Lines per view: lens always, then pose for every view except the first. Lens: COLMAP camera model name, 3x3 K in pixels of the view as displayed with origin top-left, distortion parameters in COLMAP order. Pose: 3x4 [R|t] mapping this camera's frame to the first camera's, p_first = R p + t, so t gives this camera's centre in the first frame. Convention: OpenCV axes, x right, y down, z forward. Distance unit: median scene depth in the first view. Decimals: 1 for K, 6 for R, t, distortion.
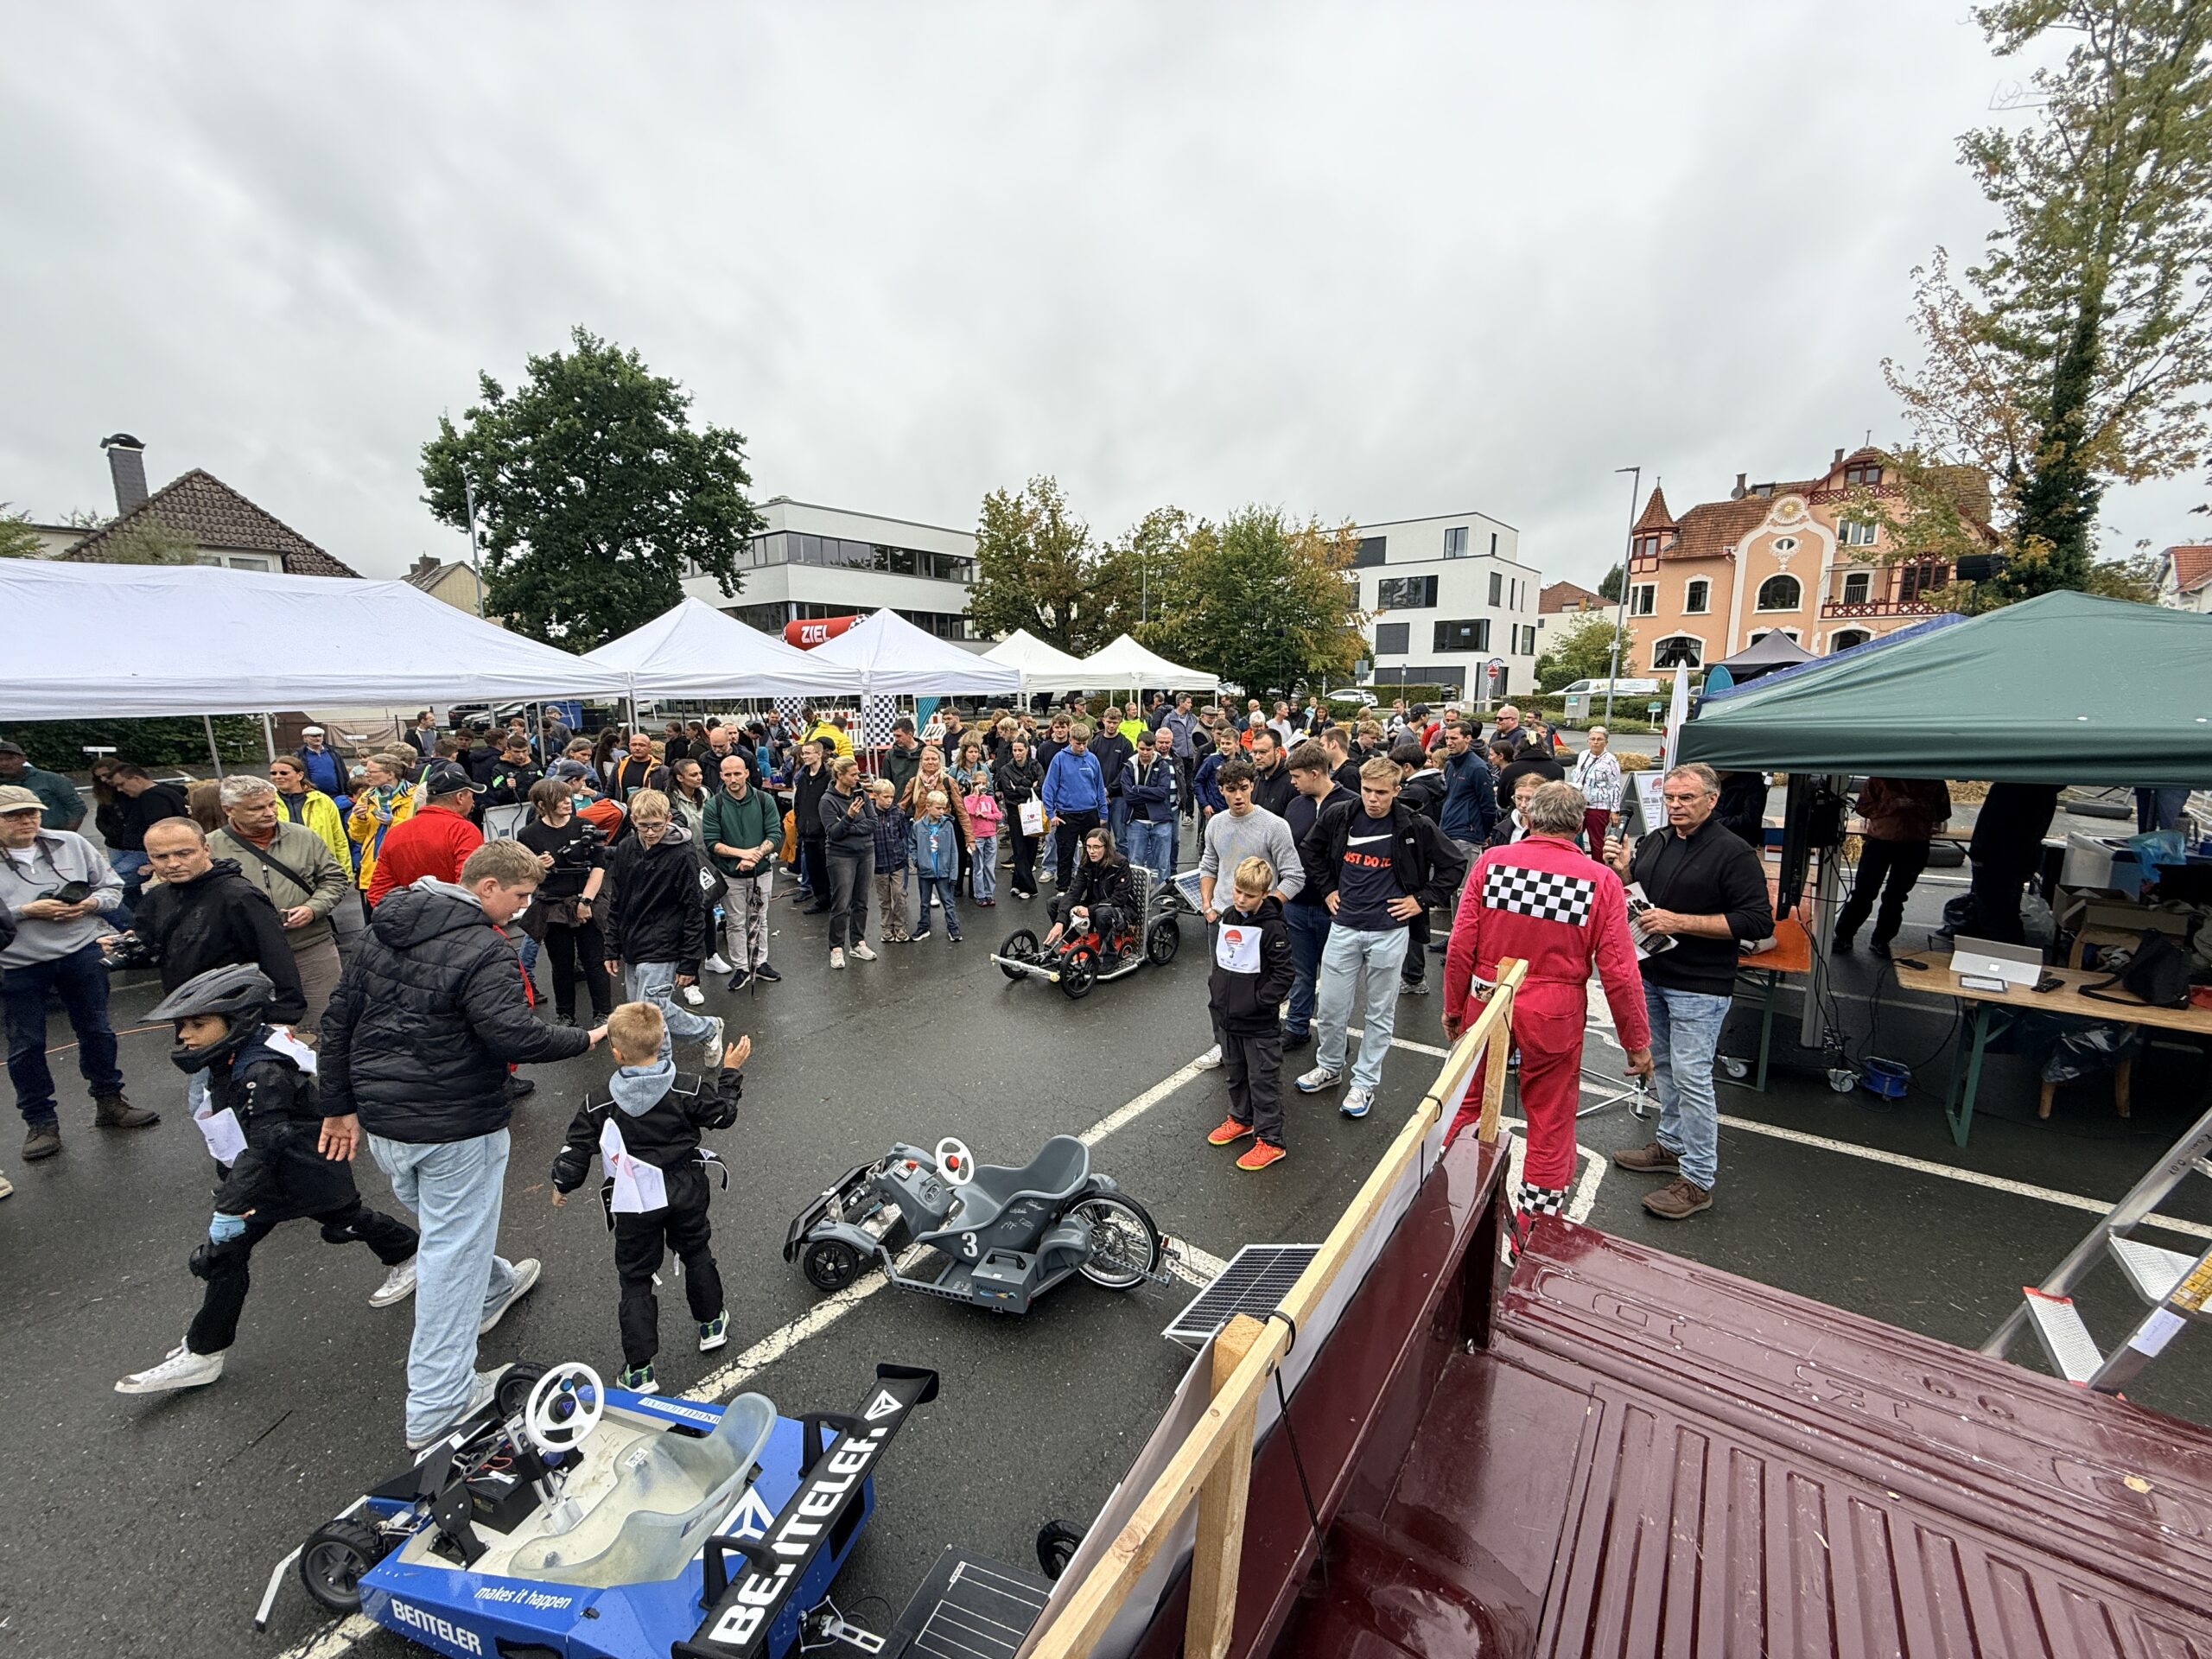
lens RADIAL K [[878.9, 0, 1105.3], [0, 878.9, 829.5], [0, 0, 1]] dist [-0.000402, -0.000061]
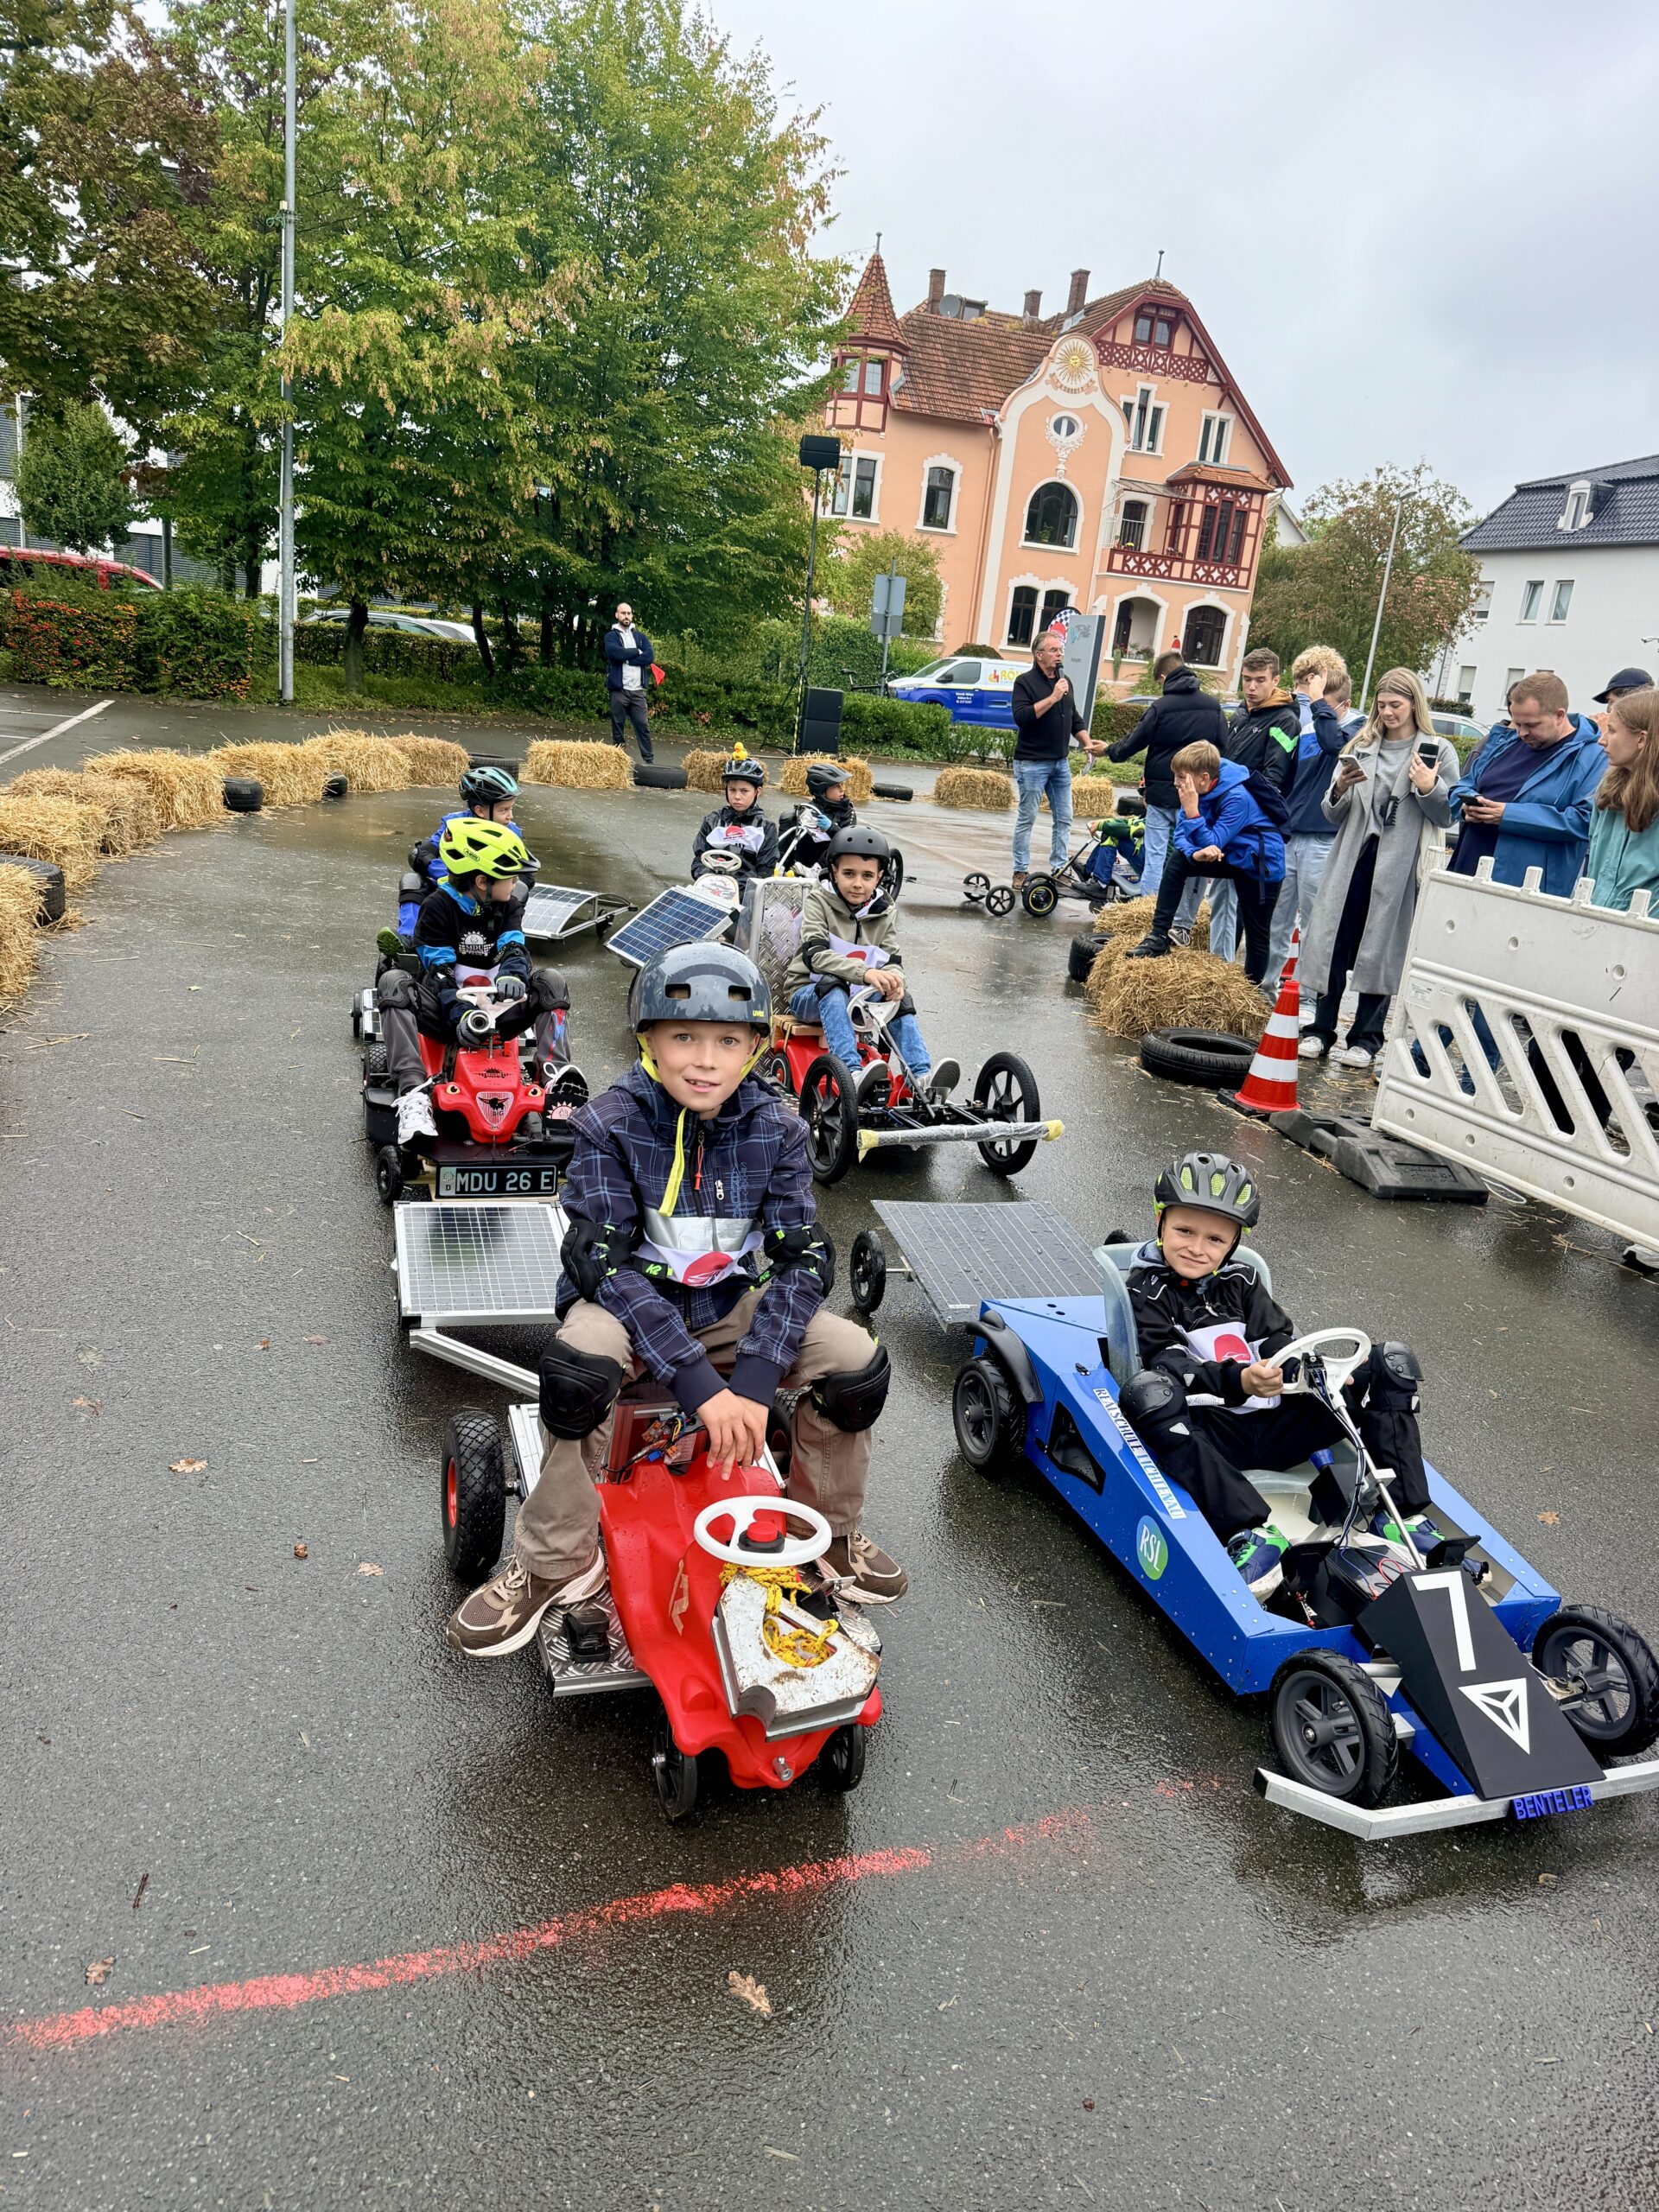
lens RADIAL K [[1546.2, 0, 817.1], [0, 1546.2, 1111.5], [0, 0, 1]] dist [0.129663, -0.246743]
pose [[0.584794, -0.161219, 0.795000, -0.205975], [0.026184, 0.983292, 0.180142, -0.075401], [-0.810759, -0.084530, 0.579245, 0.505847]]
